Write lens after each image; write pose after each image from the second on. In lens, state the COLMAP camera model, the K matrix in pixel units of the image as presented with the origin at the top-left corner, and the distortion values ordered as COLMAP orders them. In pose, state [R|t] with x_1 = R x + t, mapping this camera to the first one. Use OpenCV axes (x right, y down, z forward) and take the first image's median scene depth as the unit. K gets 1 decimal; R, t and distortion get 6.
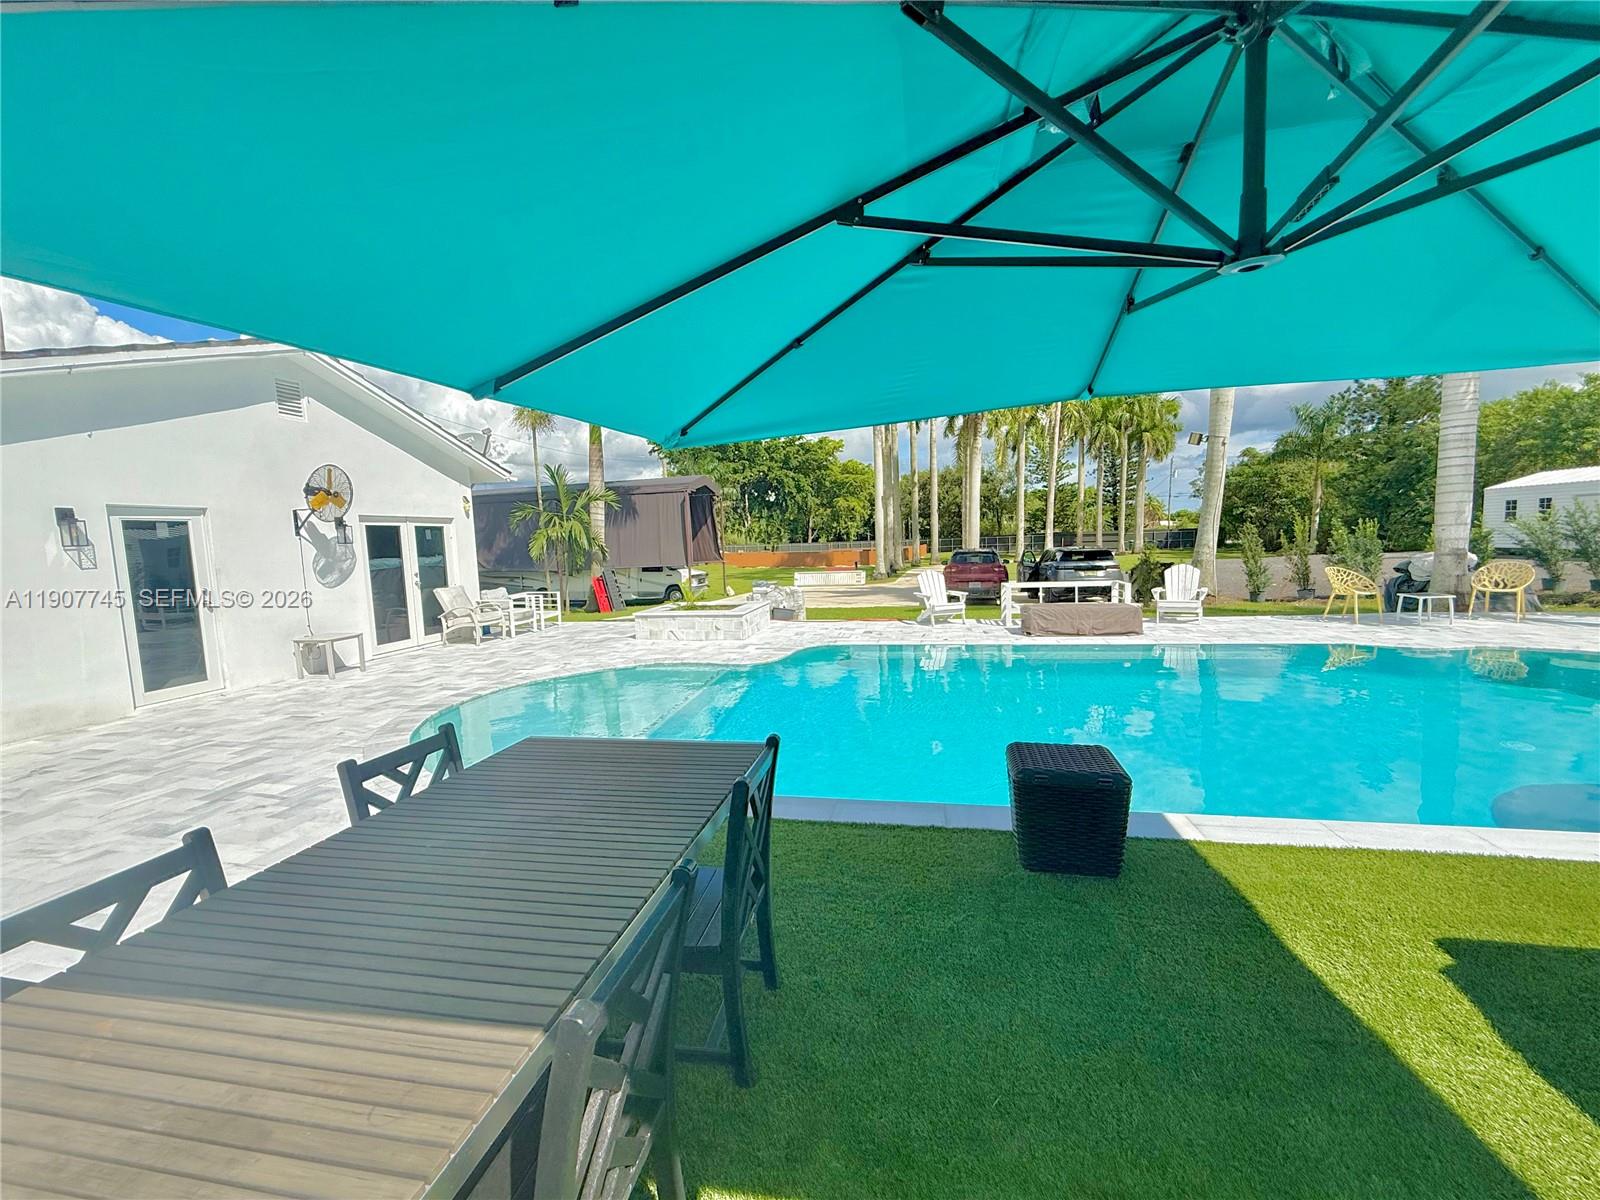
lens RADIAL K [[645.7, 0, 800.0], [0, 645.7, 600.0], [0, 0, 1]] dist [-0.000322, -0.000024]
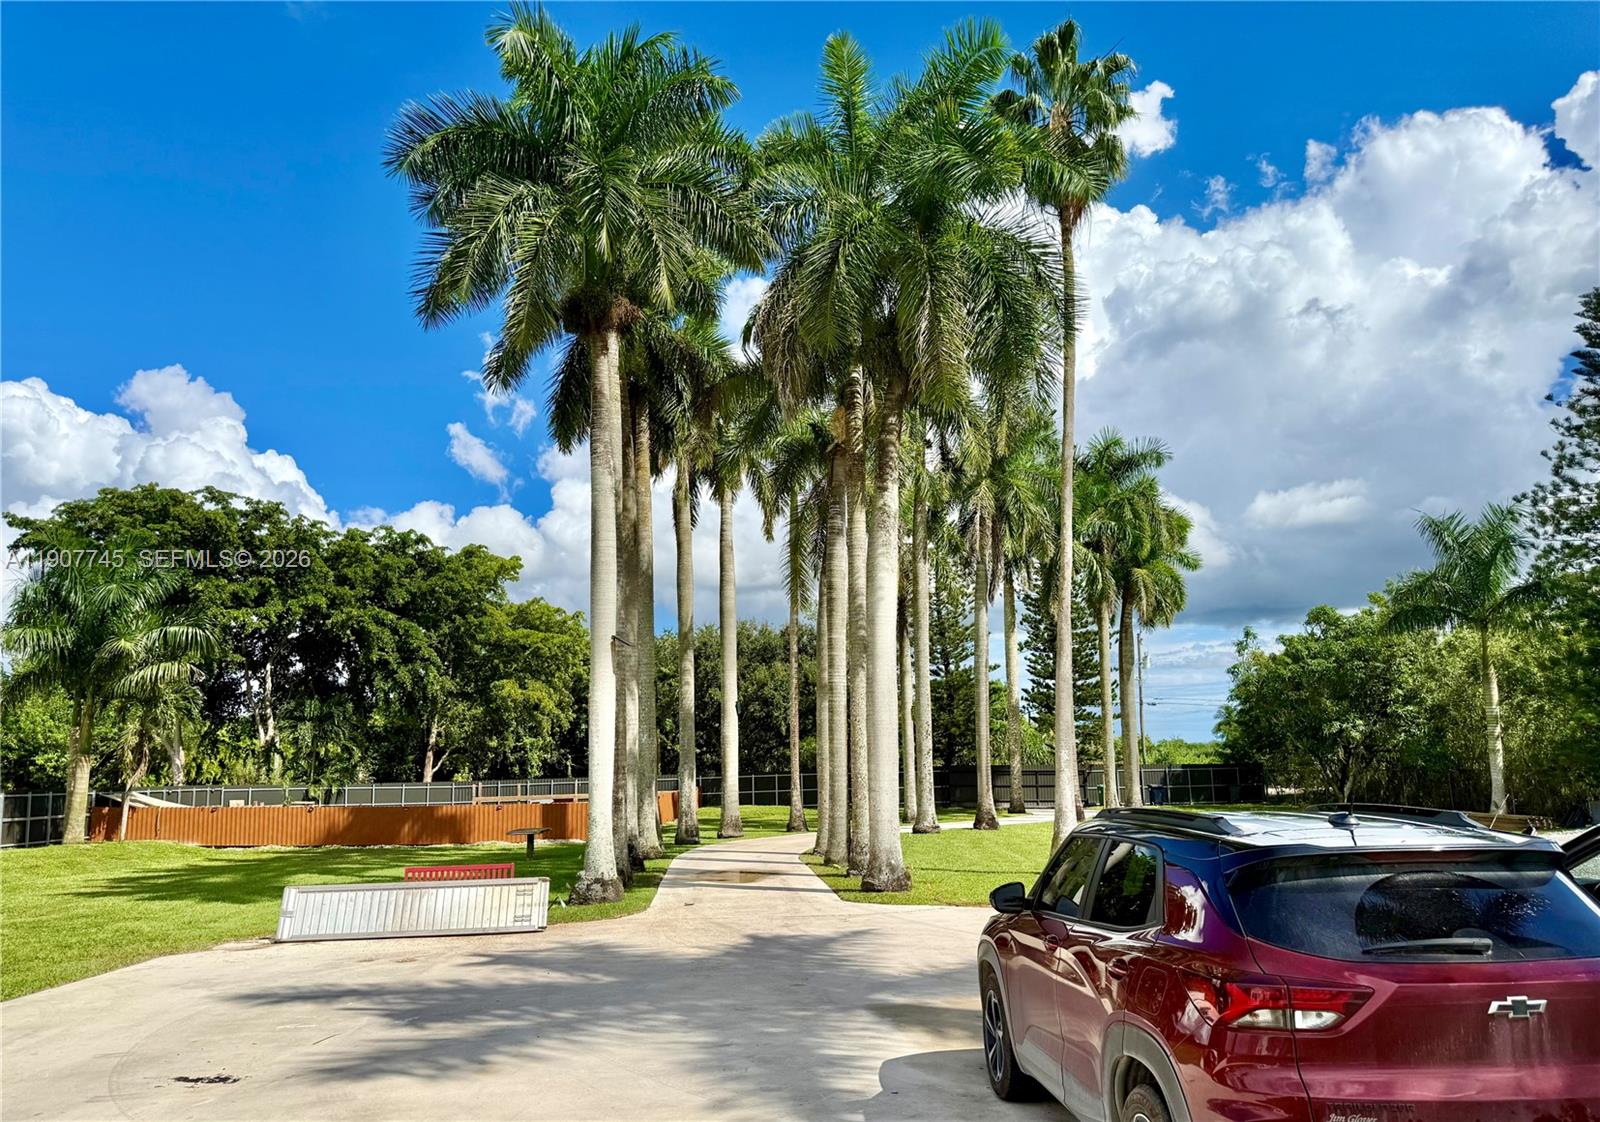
lens RADIAL K [[1345.1, 0, 800.0], [0, 1345.1, 561.0], [0, 0, 1]] dist [0.060833, -0.001452]
pose [[0.963259, 0.054892, 0.262905, 0.012638], [0.012731, 0.968458, -0.248851, -0.008431], [-0.268272, 0.243055, 0.932177, 0.109999]]
